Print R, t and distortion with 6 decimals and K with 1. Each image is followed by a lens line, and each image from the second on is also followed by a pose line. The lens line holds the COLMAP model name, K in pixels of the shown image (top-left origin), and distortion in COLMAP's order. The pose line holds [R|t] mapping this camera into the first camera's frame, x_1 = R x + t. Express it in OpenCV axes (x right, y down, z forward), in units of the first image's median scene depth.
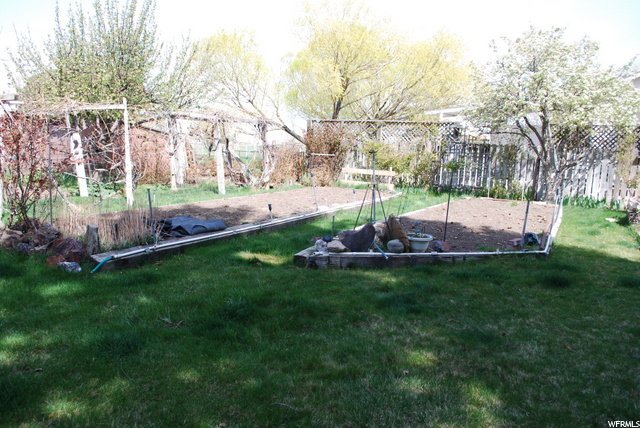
lens RADIAL K [[507.0, 0, 321.8], [0, 507.0, 216.0], [0, 0, 1]] dist [-0.086257, 0.017452]
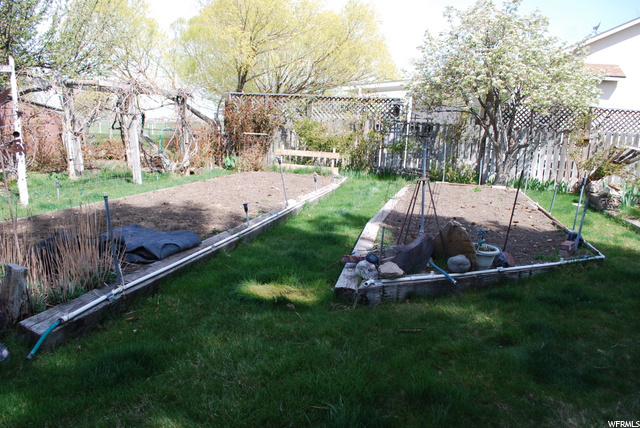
lens RADIAL K [[507.0, 0, 318.3], [0, 507.0, 211.3], [0, 0, 1]] dist [-0.086257, 0.017452]
pose [[0.972212, -0.030486, 0.232107, -0.103329], [0.021961, 0.998989, 0.039226, -0.023483], [-0.233068, -0.033038, 0.971899, 0.153262]]
